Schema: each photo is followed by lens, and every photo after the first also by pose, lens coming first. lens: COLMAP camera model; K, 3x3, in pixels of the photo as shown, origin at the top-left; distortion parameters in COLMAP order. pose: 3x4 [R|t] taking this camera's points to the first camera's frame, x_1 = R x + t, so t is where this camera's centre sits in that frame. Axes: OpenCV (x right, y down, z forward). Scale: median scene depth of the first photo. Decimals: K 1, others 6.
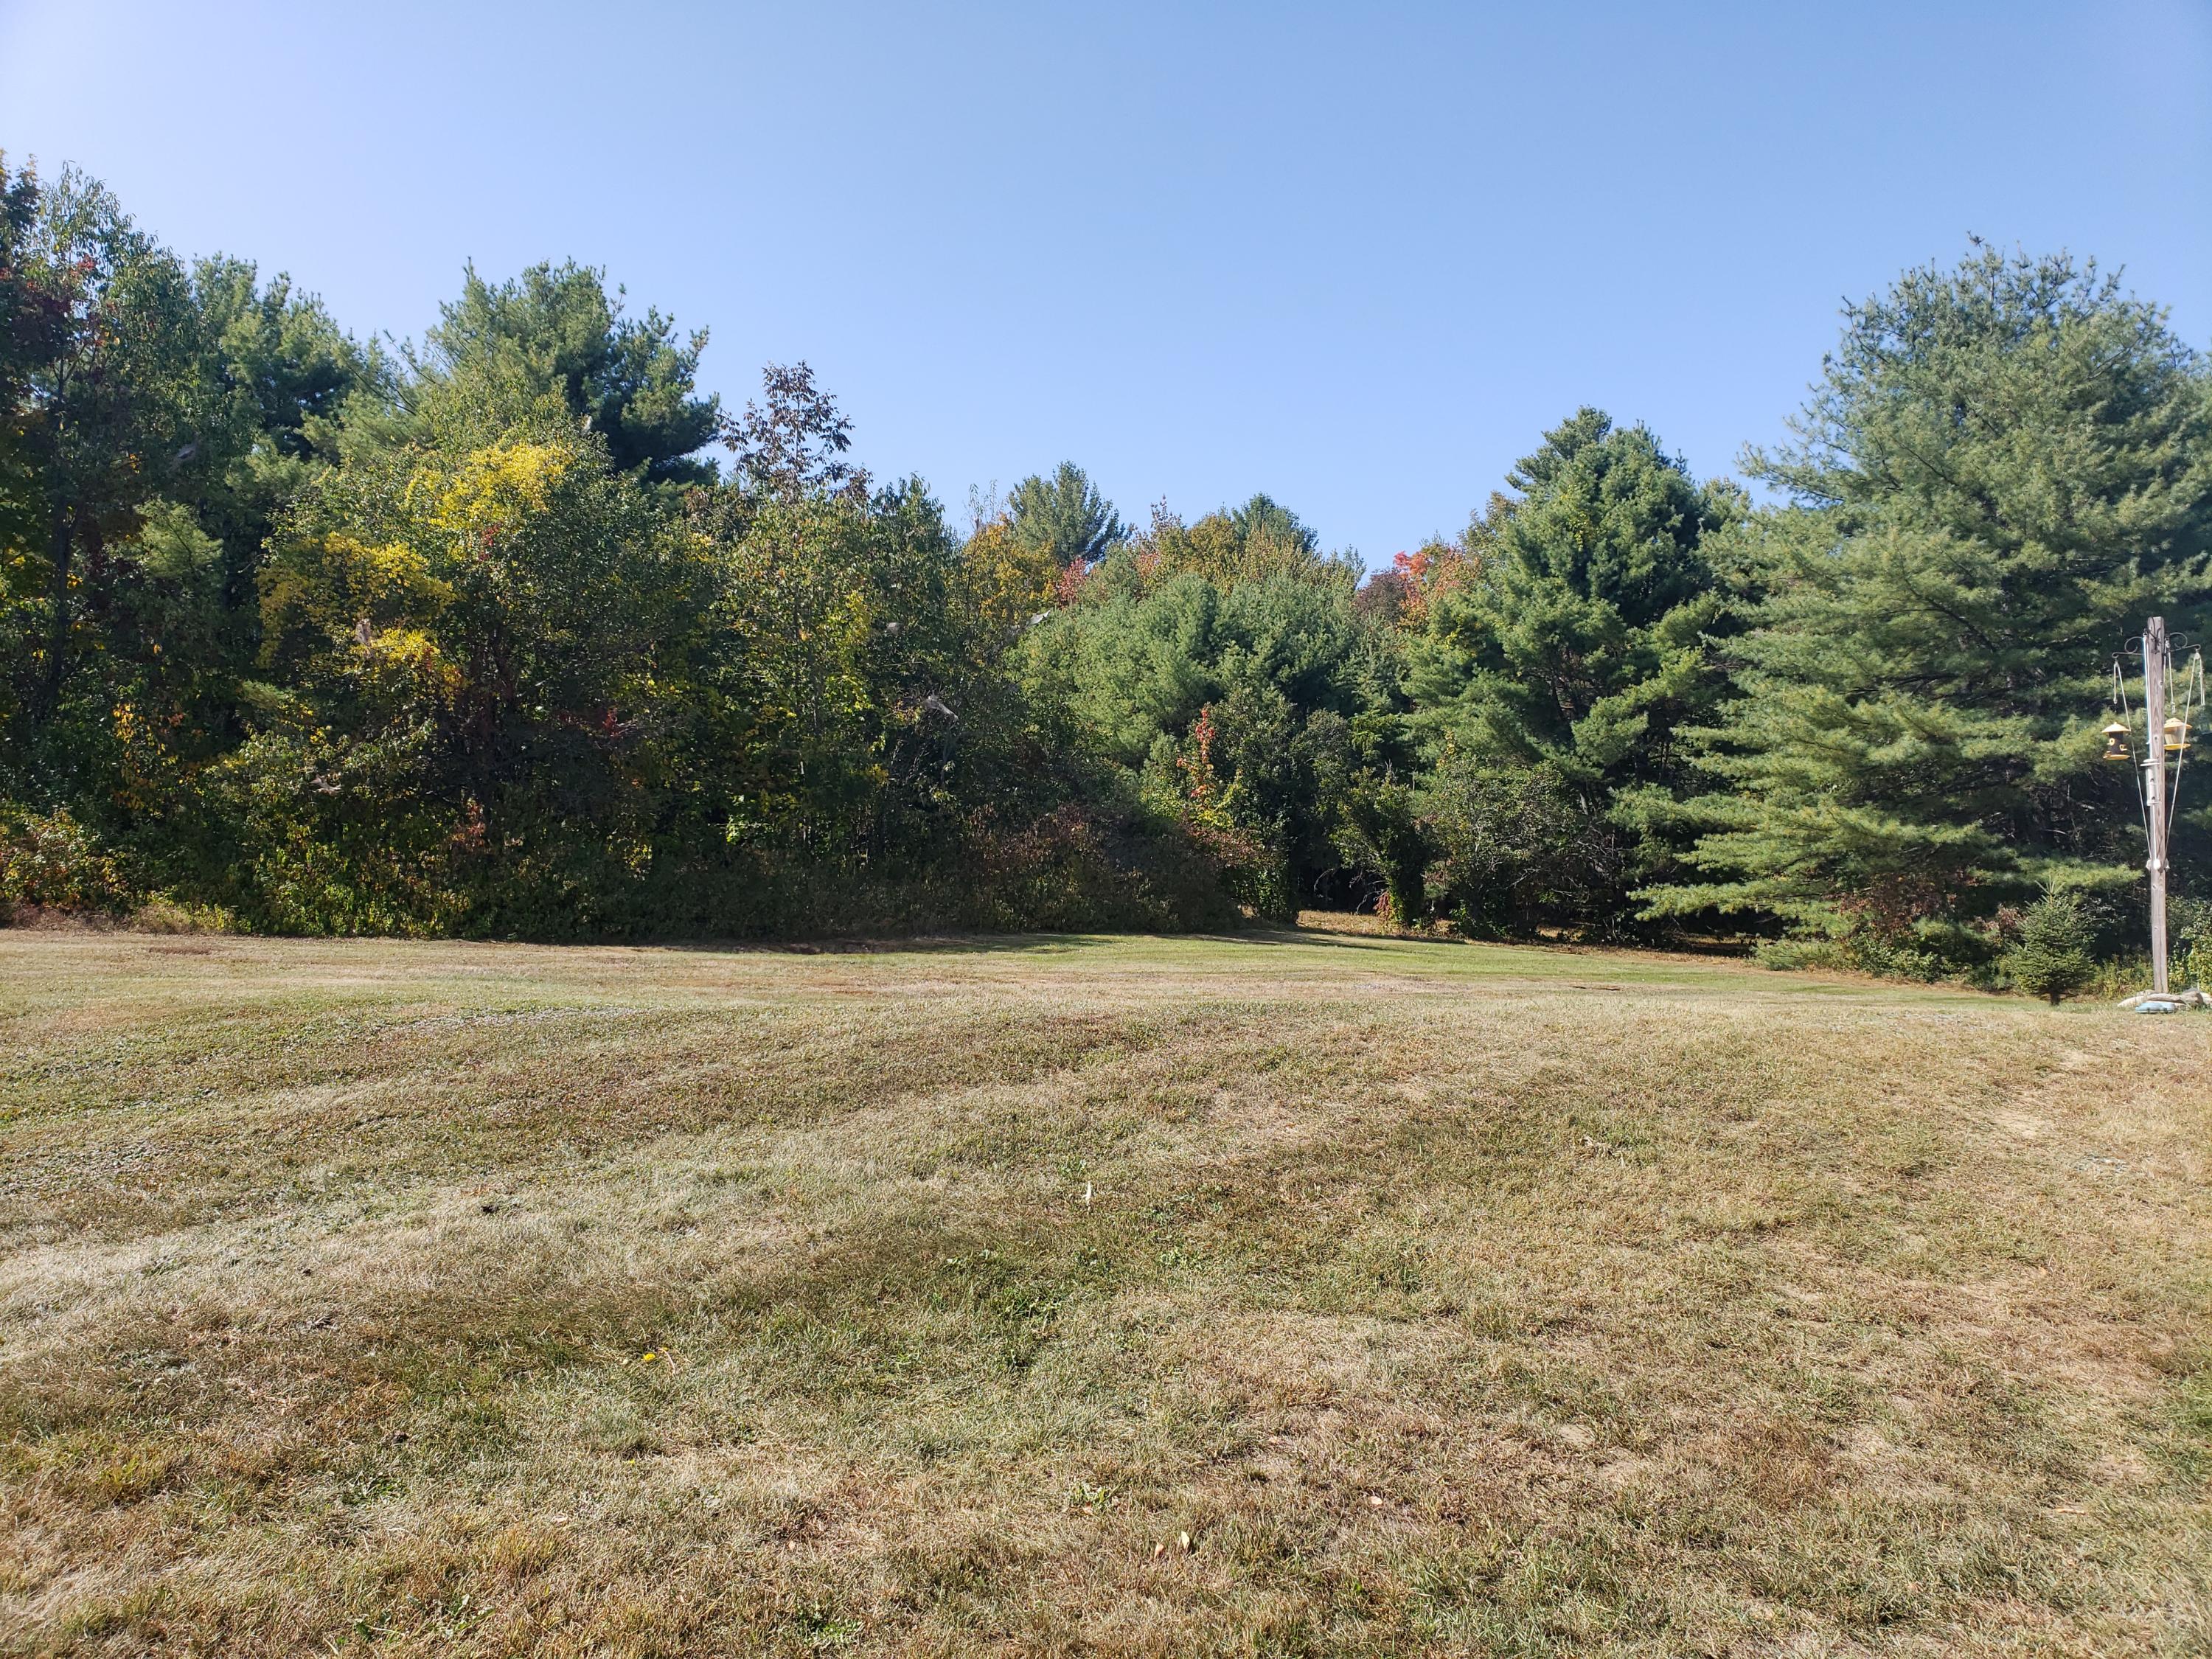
lens RADIAL K [[1688.8, 0, 1106.0], [0, 1688.8, 829.5], [0, 0, 1]] dist [0.004832, -0.038471]
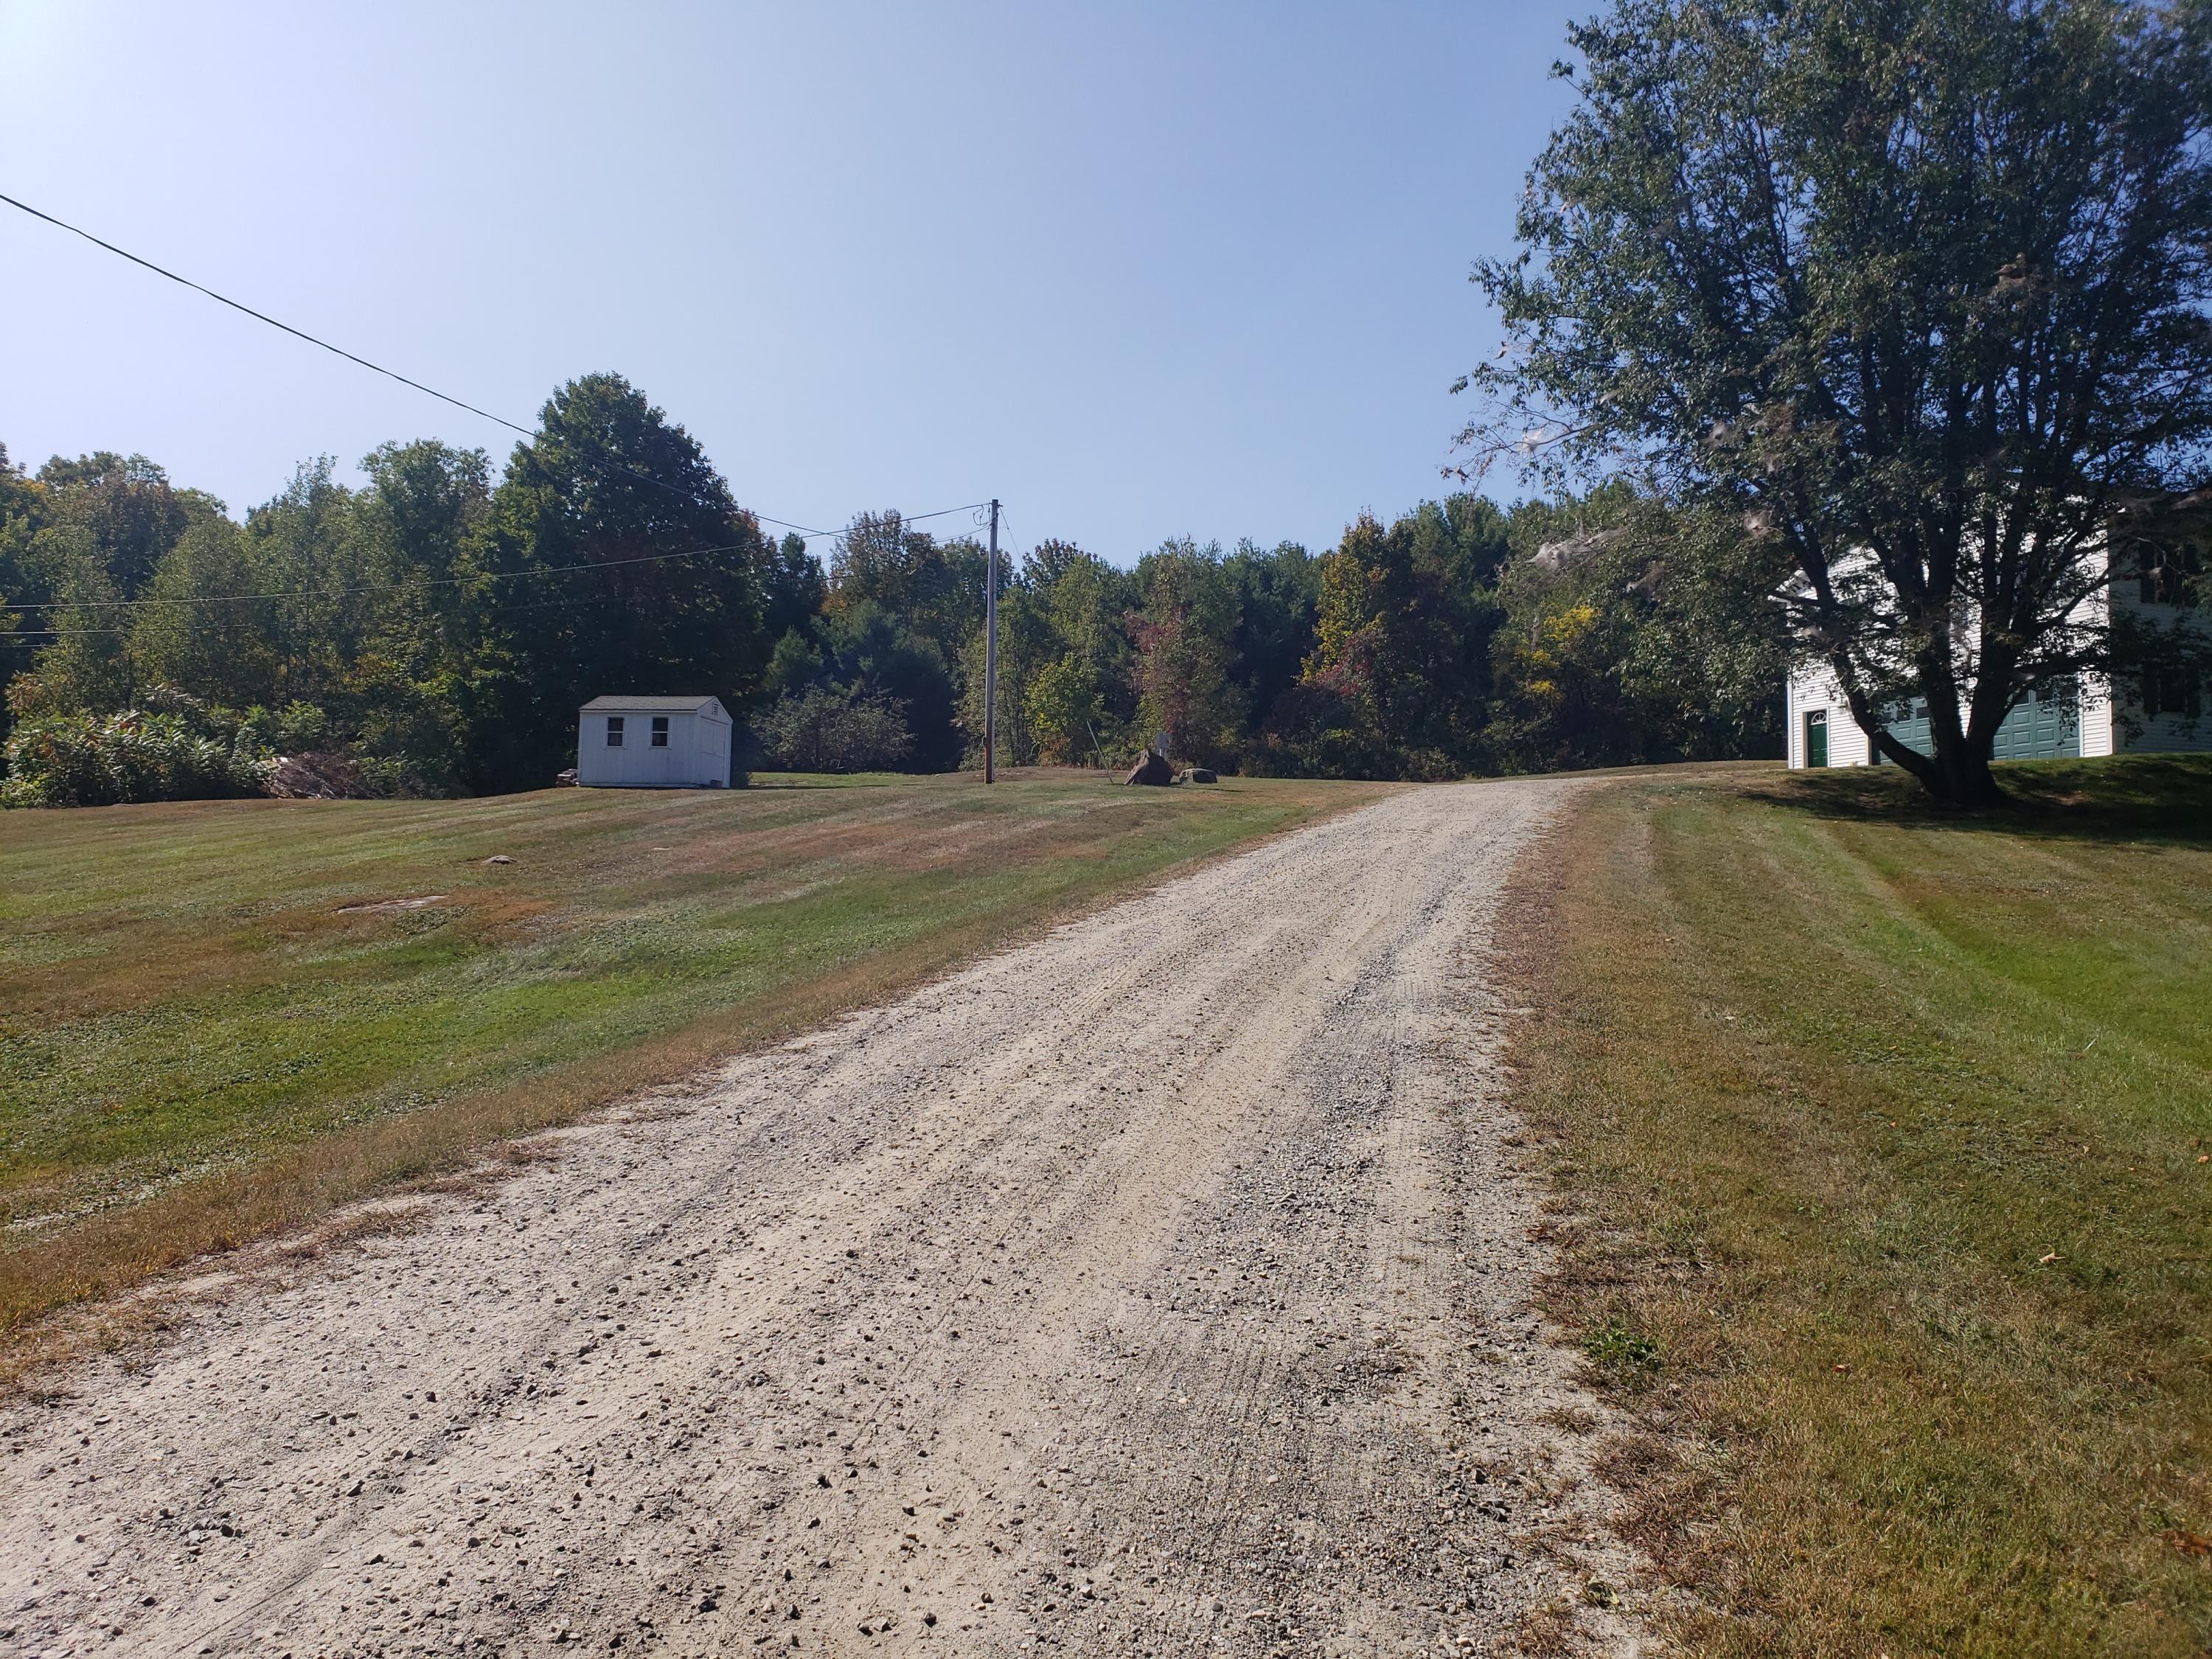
lens RADIAL K [[1681.0, 0, 1106.9], [0, 1681.0, 775.0], [0, 0, 1]] dist [0.000826, -0.001757]
pose [[0.793046, -0.039730, -0.607865, 0.701918], [0.035278, 0.999192, -0.019281, 0.066553], [0.608140, -0.006154, 0.793806, -1.648324]]
